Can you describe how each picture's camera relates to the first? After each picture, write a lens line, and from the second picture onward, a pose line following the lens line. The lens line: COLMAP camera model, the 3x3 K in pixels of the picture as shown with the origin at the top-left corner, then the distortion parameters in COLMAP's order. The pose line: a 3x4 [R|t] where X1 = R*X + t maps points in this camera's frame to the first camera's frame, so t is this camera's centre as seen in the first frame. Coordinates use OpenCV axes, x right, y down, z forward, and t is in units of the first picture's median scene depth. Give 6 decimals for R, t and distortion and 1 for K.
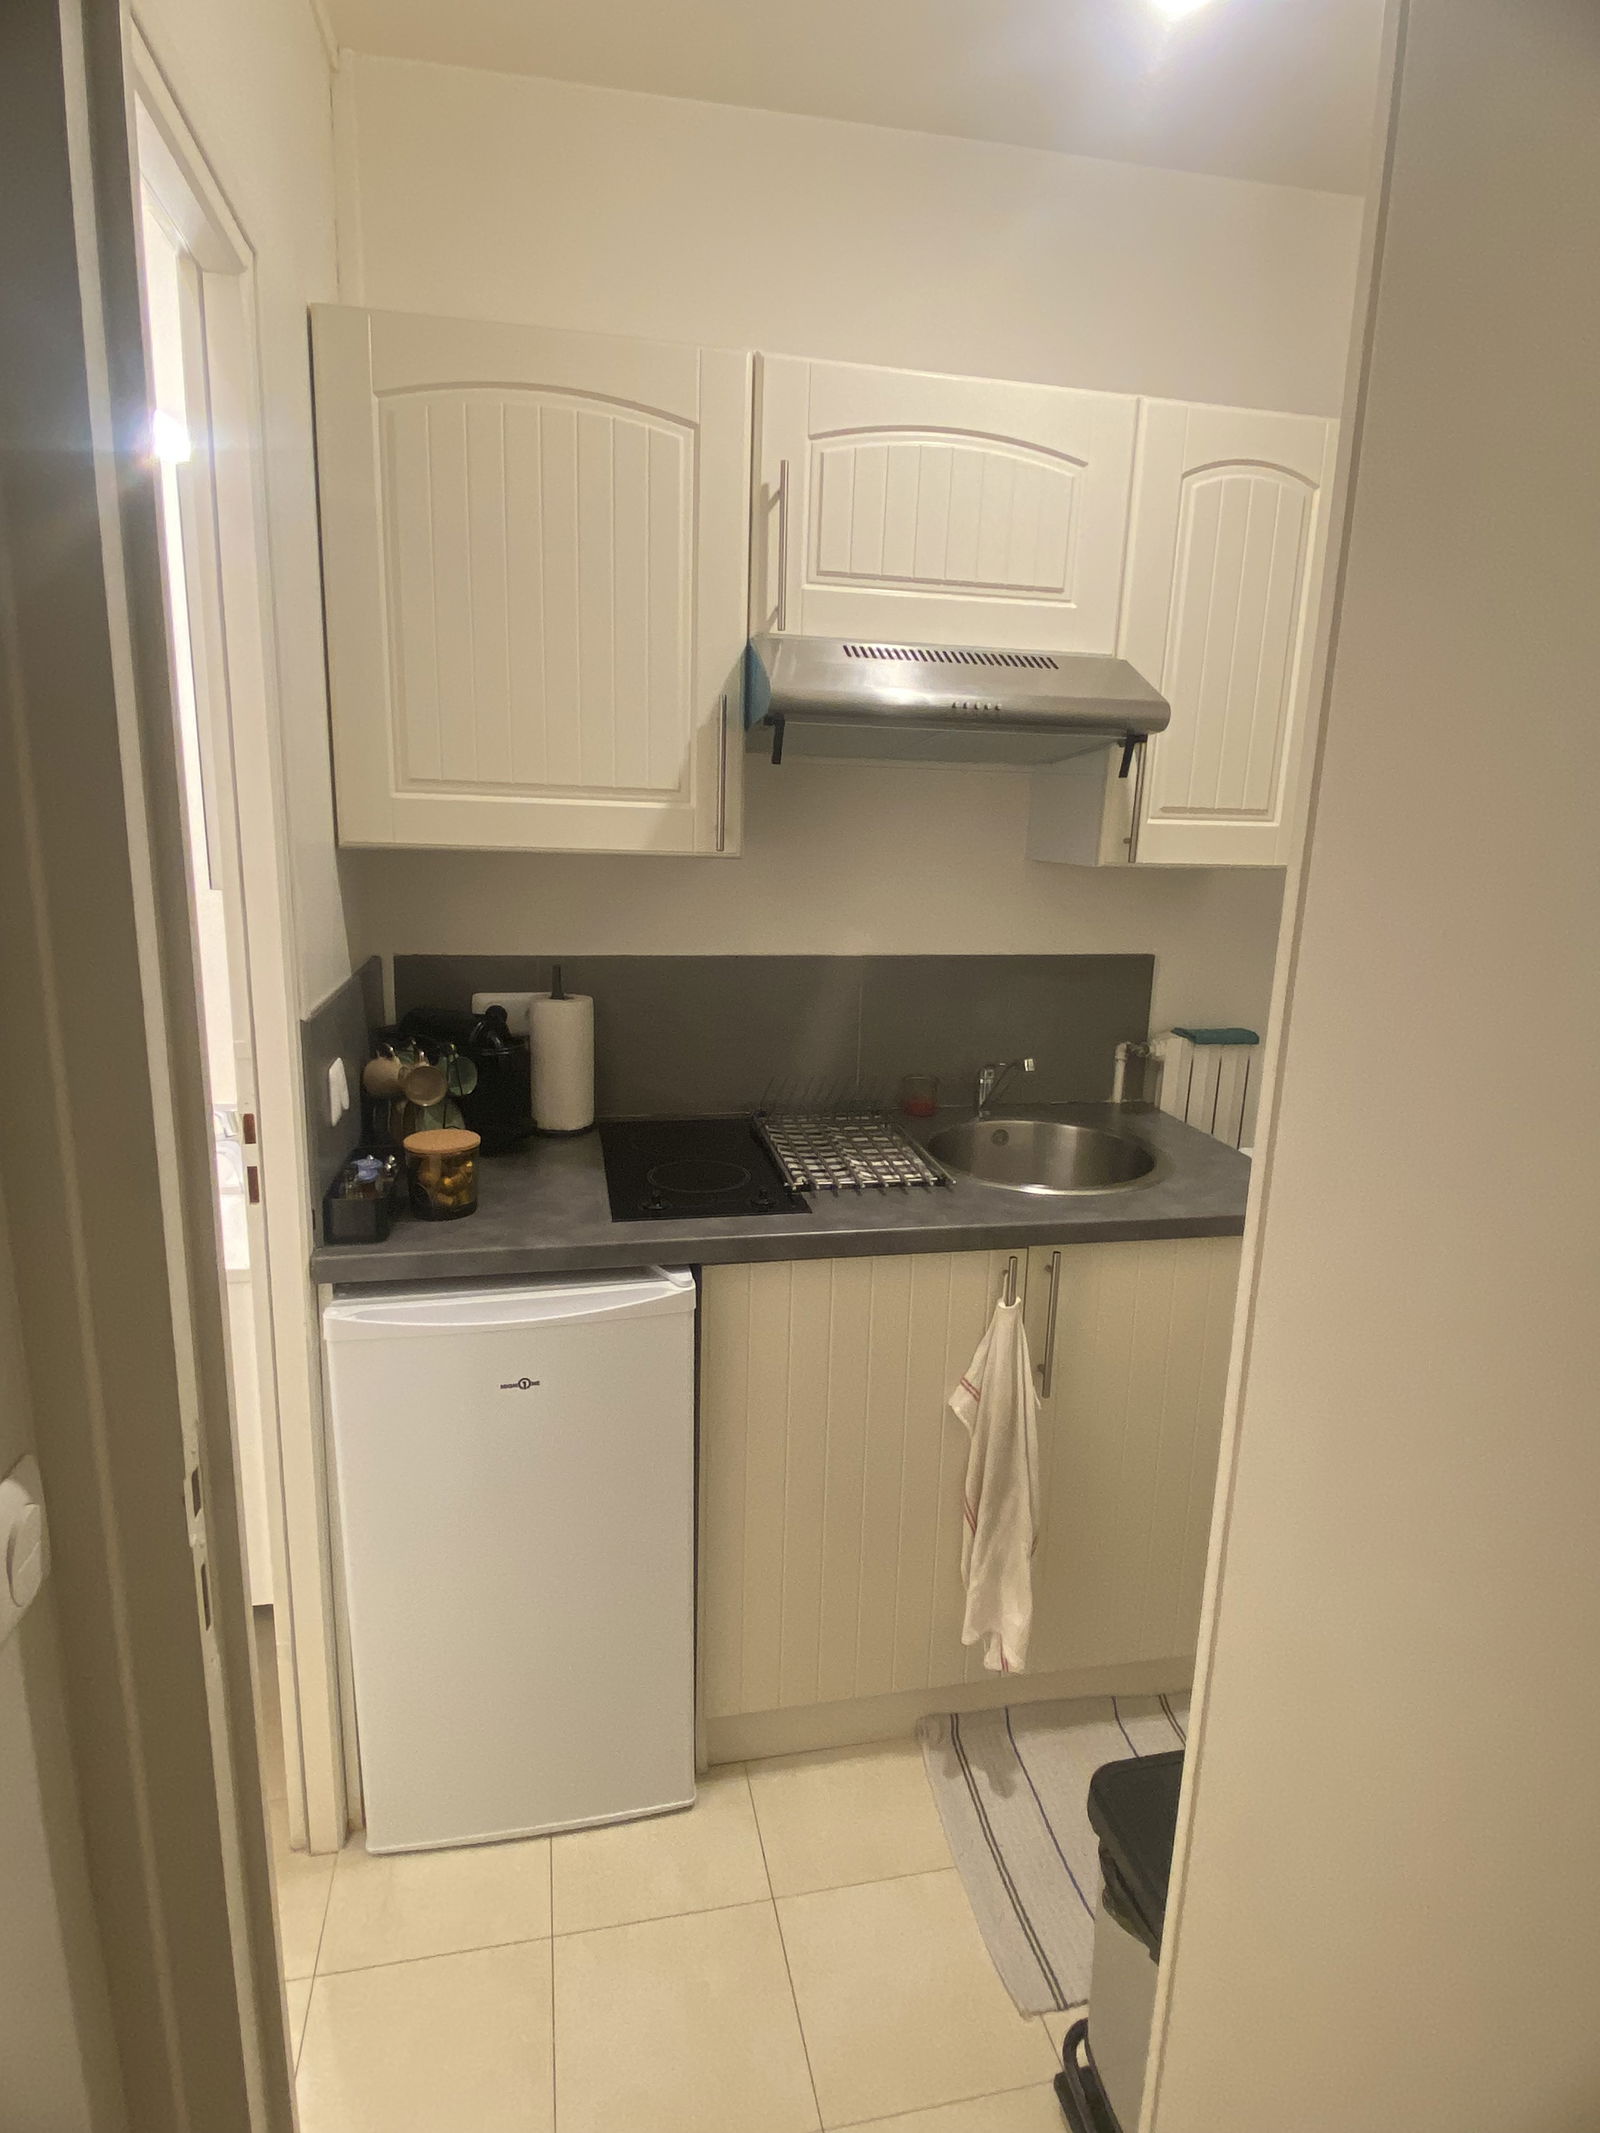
lens RADIAL K [[1146.0, 0, 800.0], [0, 1146.0, 1066.5], [0, 0, 1]] dist [0.026170, -0.034860]
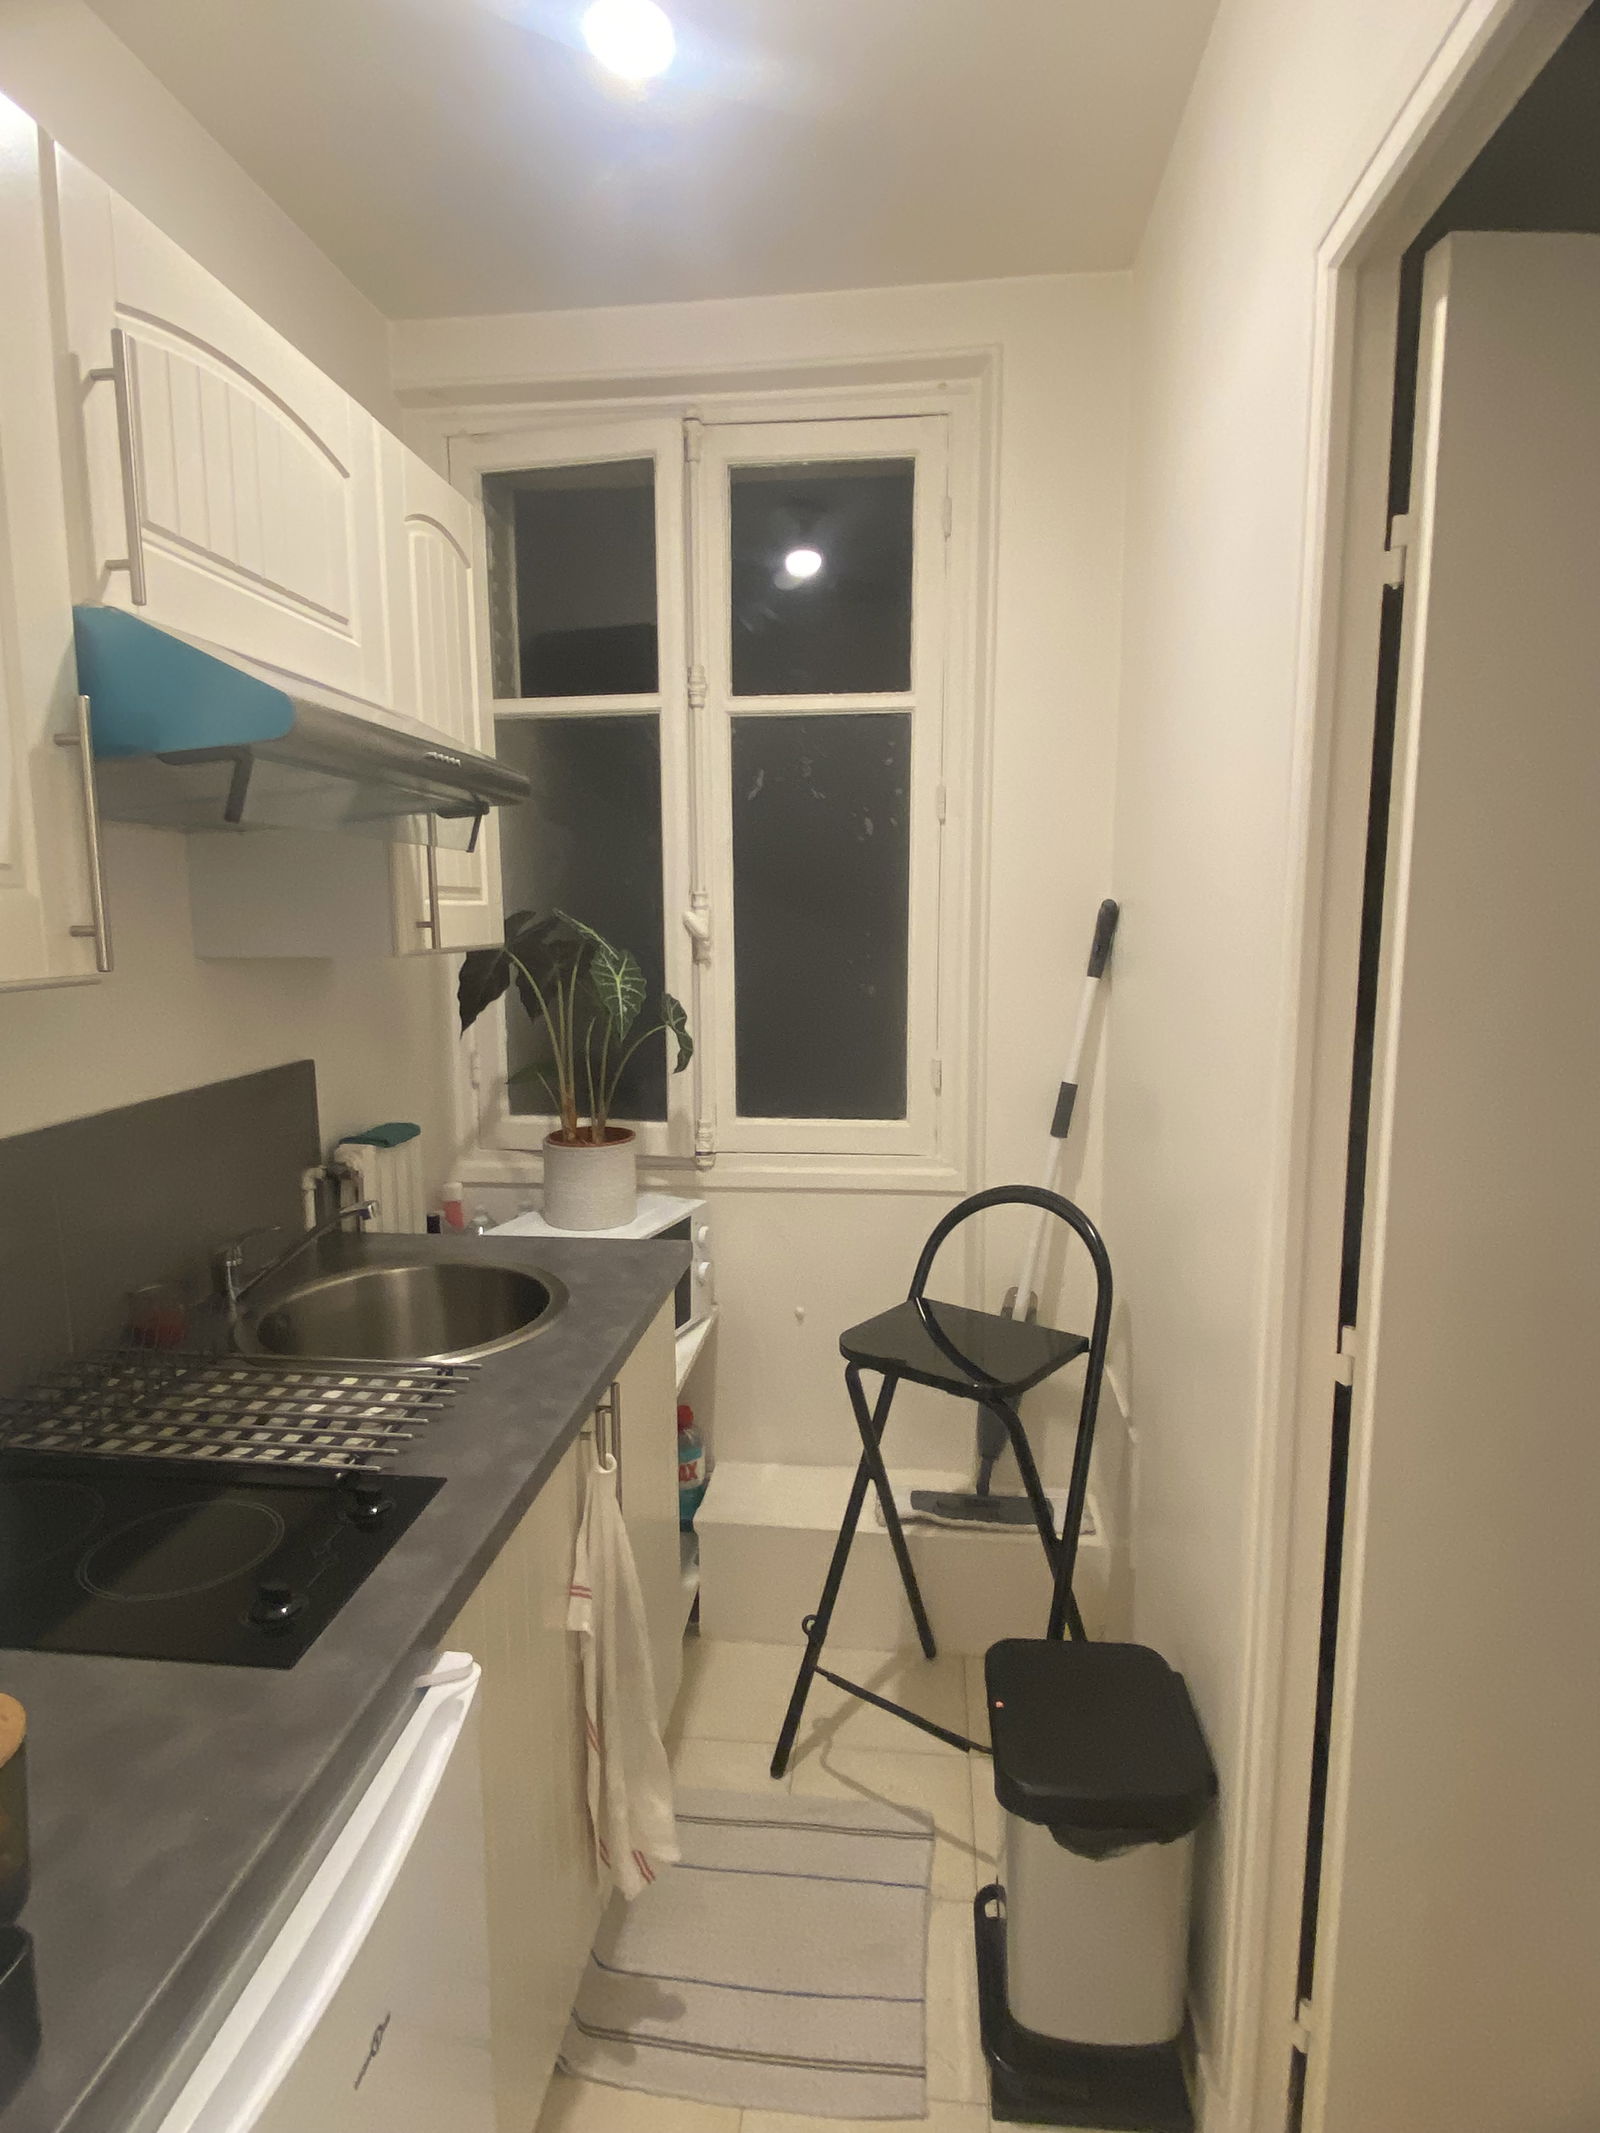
lens RADIAL K [[1146.0, 0, 800.0], [0, 1146.0, 1066.5], [0, 0, 1]] dist [0.026170, -0.034860]
pose [[0.307201, -0.157100, 0.938588, -0.474084], [0.215948, 0.972059, 0.092023, -0.114844], [-0.926819, 0.174416, 0.332543, 0.485891]]
